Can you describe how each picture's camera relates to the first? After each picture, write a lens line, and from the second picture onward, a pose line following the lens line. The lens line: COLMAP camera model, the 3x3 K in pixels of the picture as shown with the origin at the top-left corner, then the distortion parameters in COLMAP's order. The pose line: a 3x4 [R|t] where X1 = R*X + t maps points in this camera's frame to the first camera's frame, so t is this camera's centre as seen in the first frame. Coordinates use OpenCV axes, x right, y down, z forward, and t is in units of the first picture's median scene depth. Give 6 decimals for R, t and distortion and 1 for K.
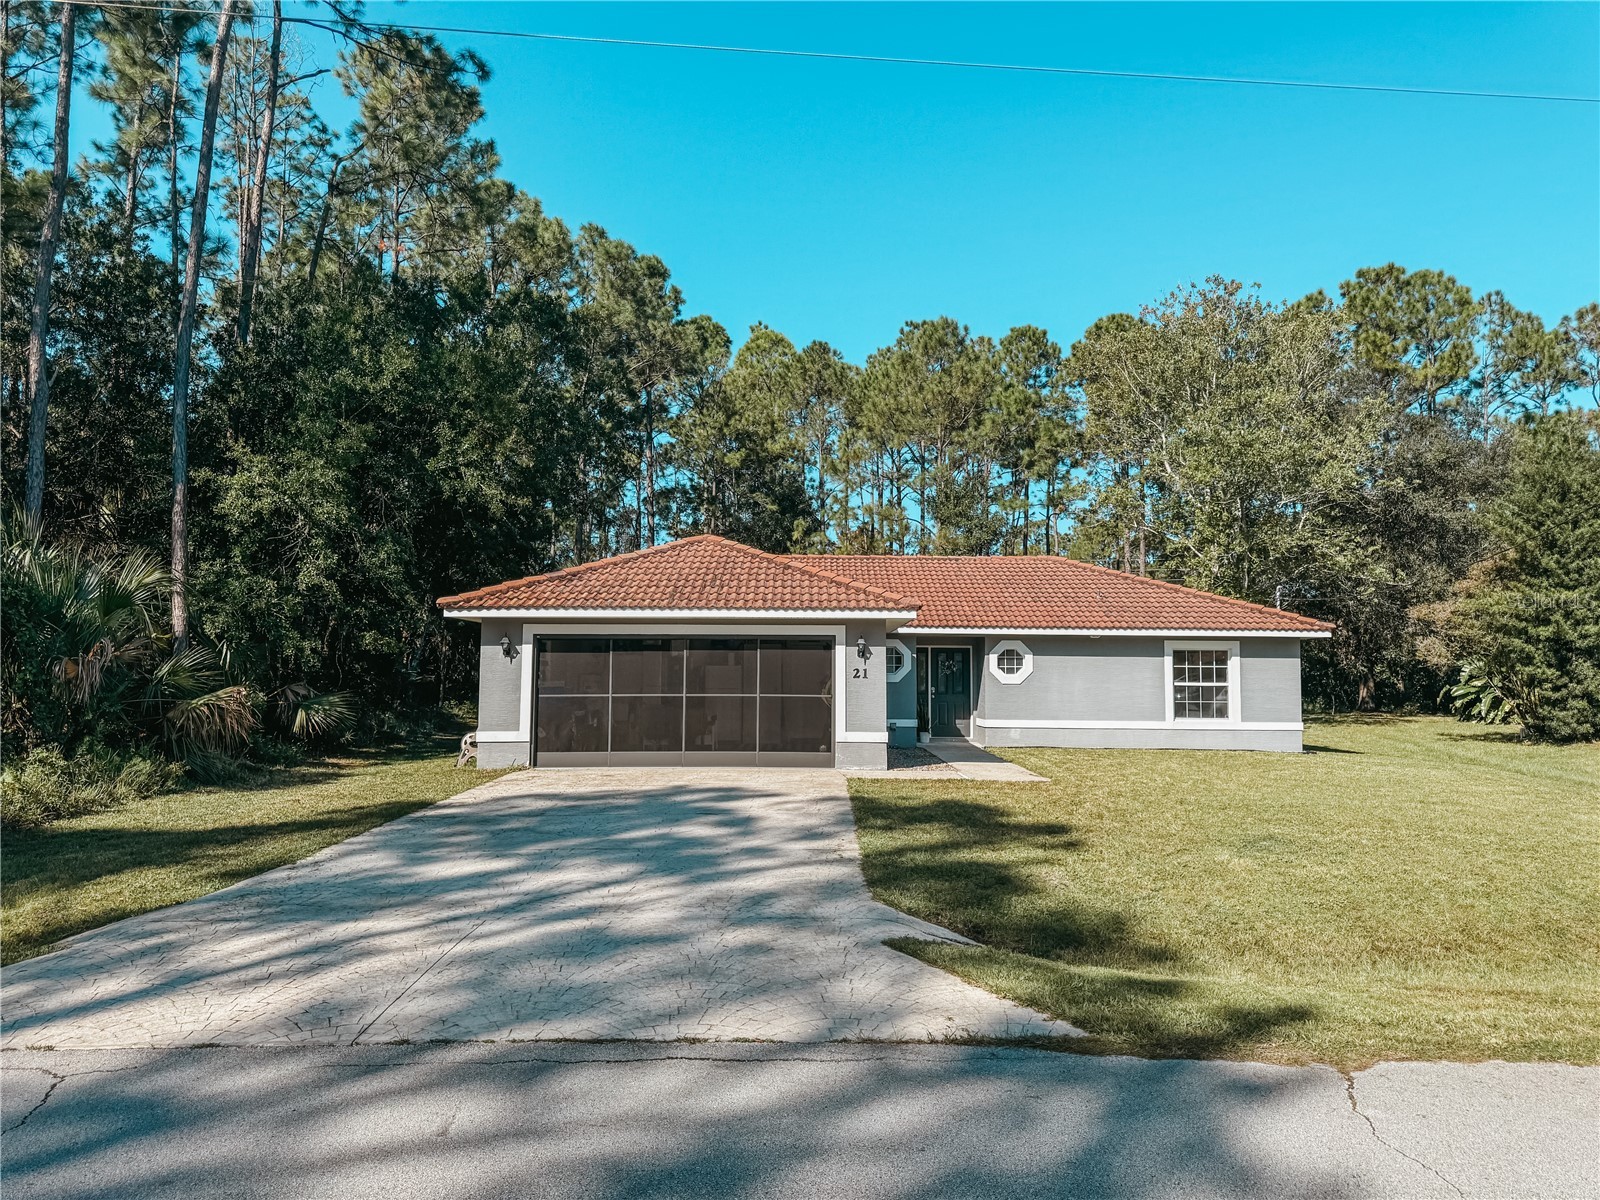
lens RADIAL K [[1118.2, 0, 799.8], [0, 1118.2, 620.4], [0, 0, 1]] dist [0.001994, -0.026990]
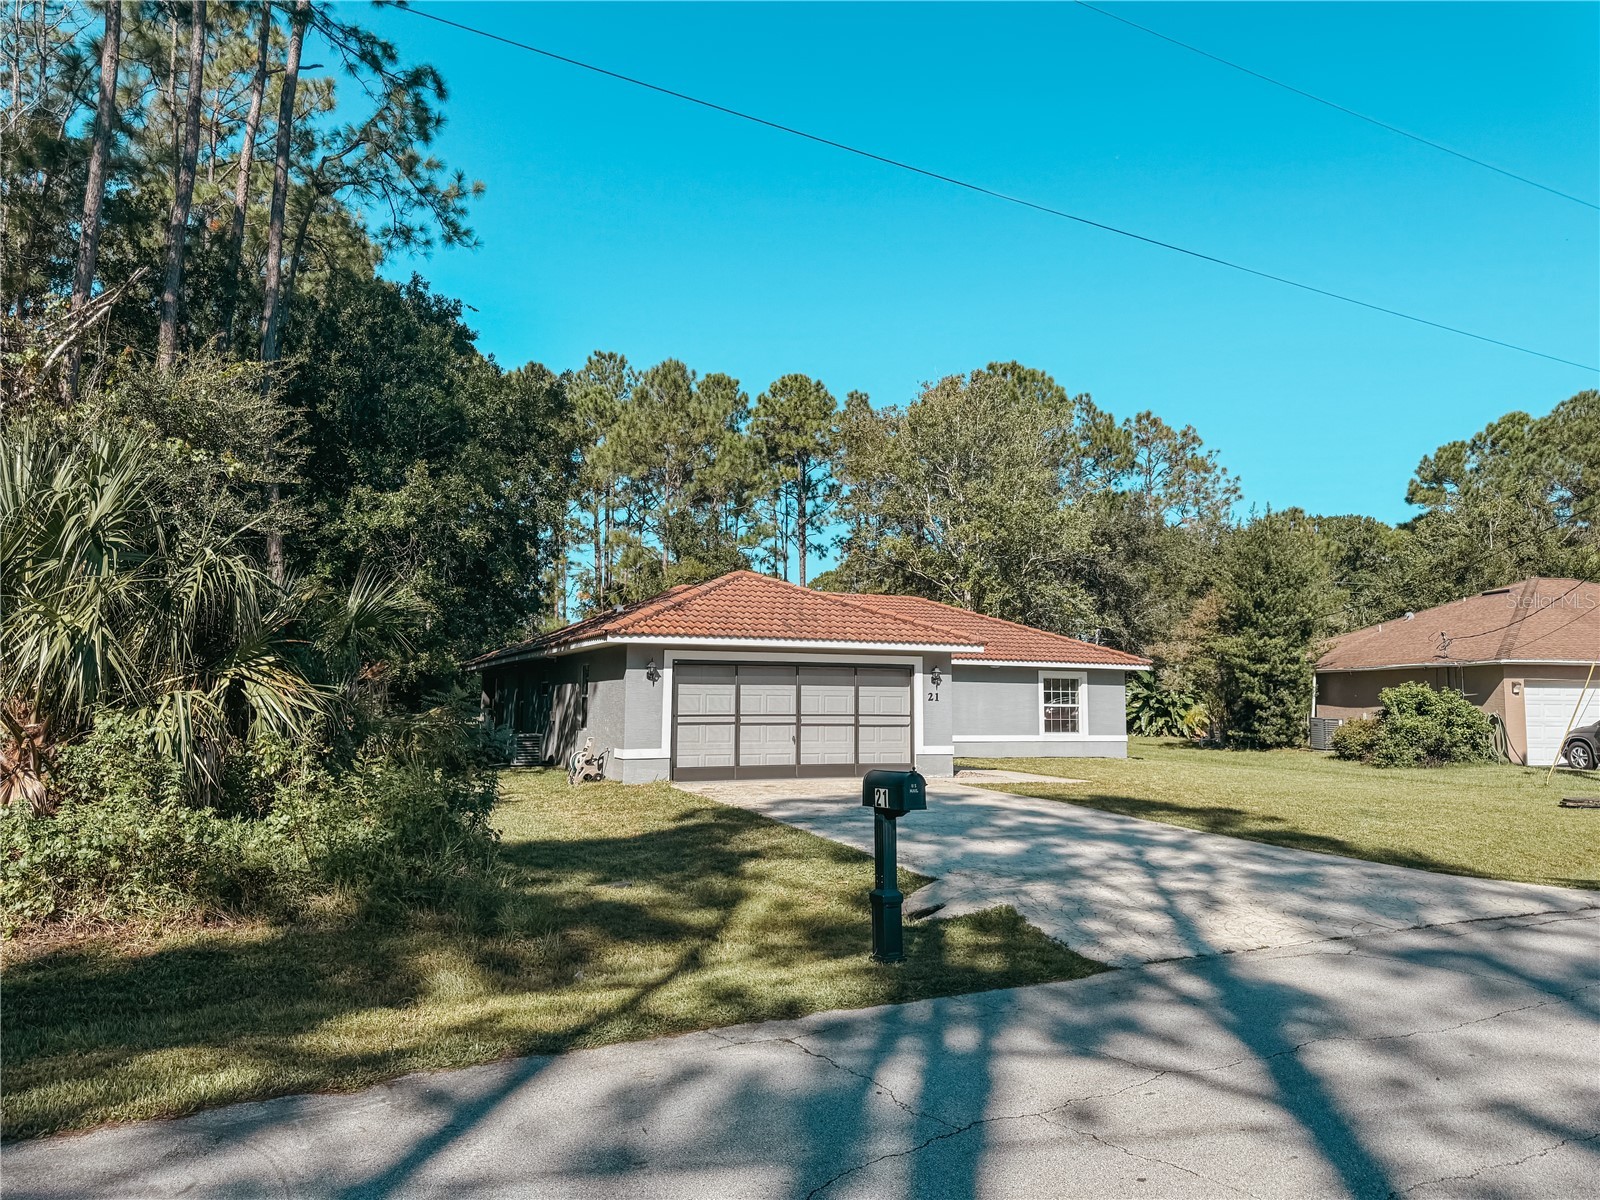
lens RADIAL K [[1104.1, 0, 800.0], [0, 1104.1, 600.0], [0, 0, 1]] dist [0.002518, -0.004739]
pose [[0.913755, 0.040037, 0.404289, -0.421850], [-0.025586, 0.998828, -0.041087, -0.003261], [-0.405460, 0.027200, 0.913708, -0.025181]]
